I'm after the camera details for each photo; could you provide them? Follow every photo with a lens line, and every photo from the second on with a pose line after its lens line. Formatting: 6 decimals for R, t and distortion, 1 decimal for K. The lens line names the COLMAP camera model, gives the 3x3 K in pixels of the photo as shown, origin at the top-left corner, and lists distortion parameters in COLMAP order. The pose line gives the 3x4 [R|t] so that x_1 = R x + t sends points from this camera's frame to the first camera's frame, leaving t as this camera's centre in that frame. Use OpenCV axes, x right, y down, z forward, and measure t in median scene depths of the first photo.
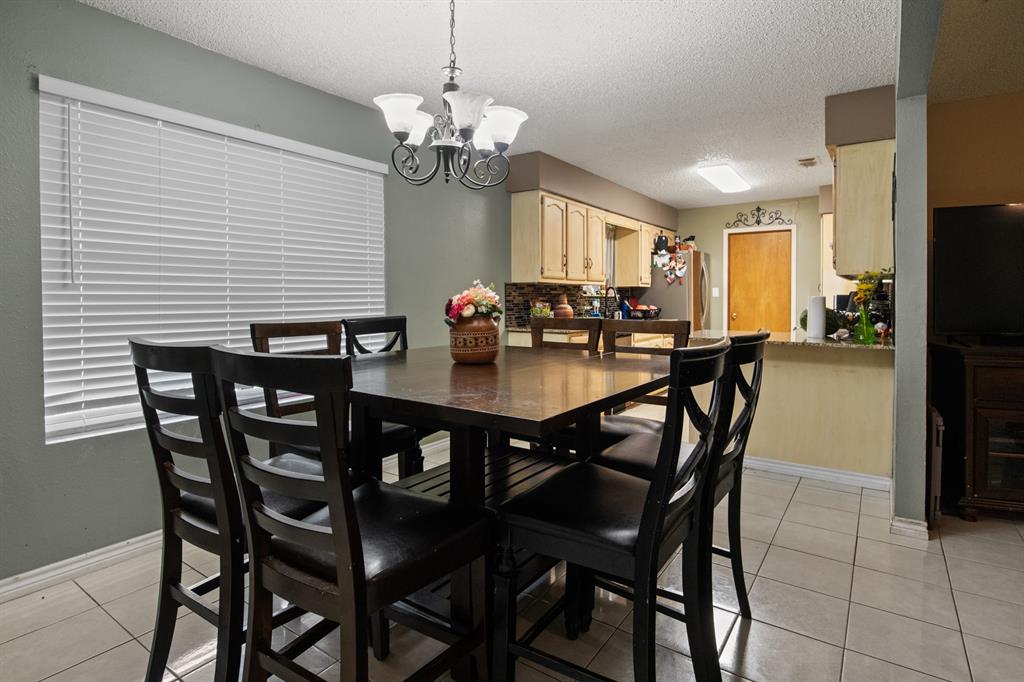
lens RADIAL K [[526.6, 0, 516.7], [0, 526.6, 304.9], [0, 0, 1]] dist [-0.002974, -0.000319]
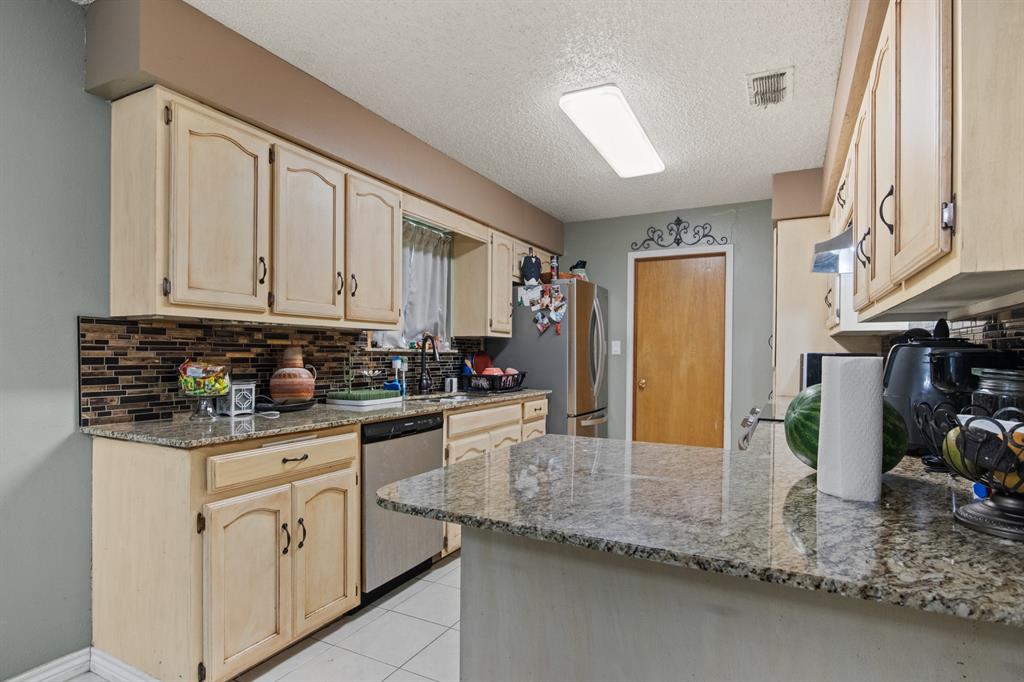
lens RADIAL K [[530.4, 0, 522.2], [0, 530.4, 356.8], [0, 0, 1]] dist [-0.003633, -0.000279]
pose [[0.990284, 0.009139, 0.138757, 0.183532], [-0.008161, 0.999938, -0.007615, -0.007028], [-0.138818, 0.006409, 0.990297, 0.388484]]
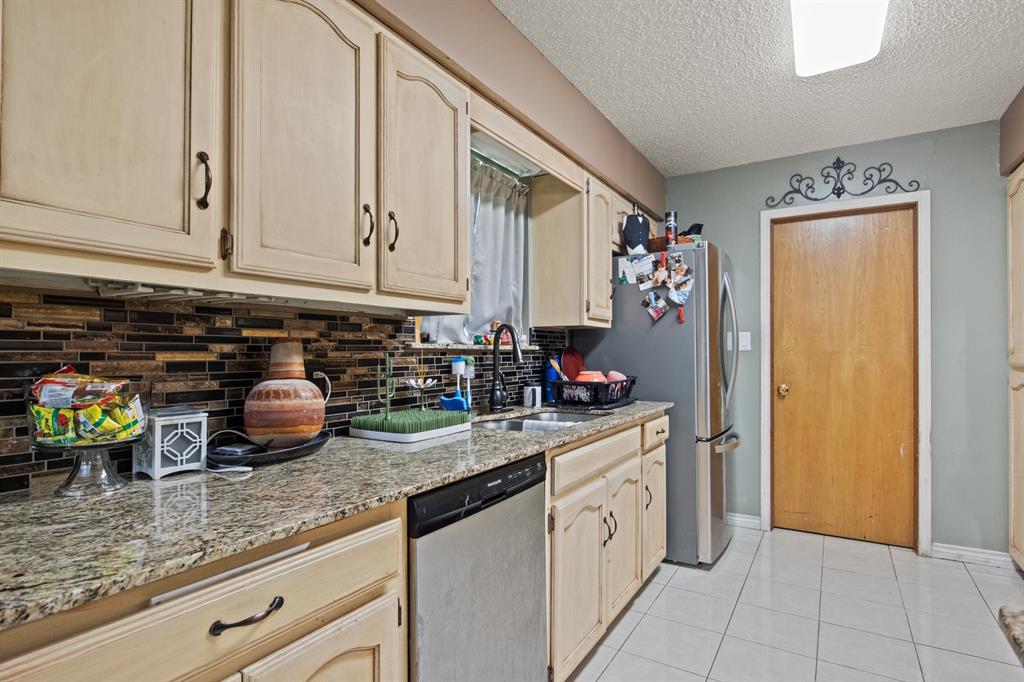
lens RADIAL K [[521.3, 0, 518.8], [0, 521.3, 347.6], [0, 0, 1]] dist [-0.005092, -0.000891]
pose [[0.998099, 0.001881, 0.061606, 0.152513], [-0.000672, 0.999807, -0.019643, -0.009248], [-0.061631, 0.019564, 0.997907, 0.579273]]
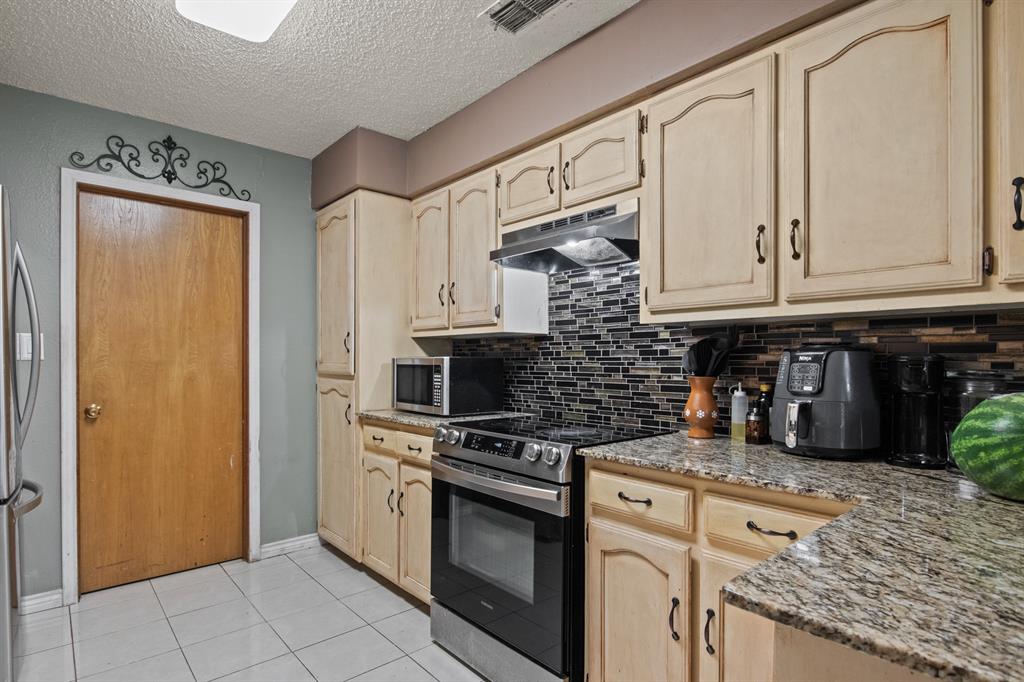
lens RADIAL K [[526.2, 0, 512.0], [0, 526.2, 365.7], [0, 0, 1]] dist [-0.002127, -0.000805]
pose [[0.232706, -0.004940, 0.972535, 0.132276], [0.009758, 0.999949, 0.002745, -0.010146], [-0.972498, 0.008851, 0.232742, 0.675794]]
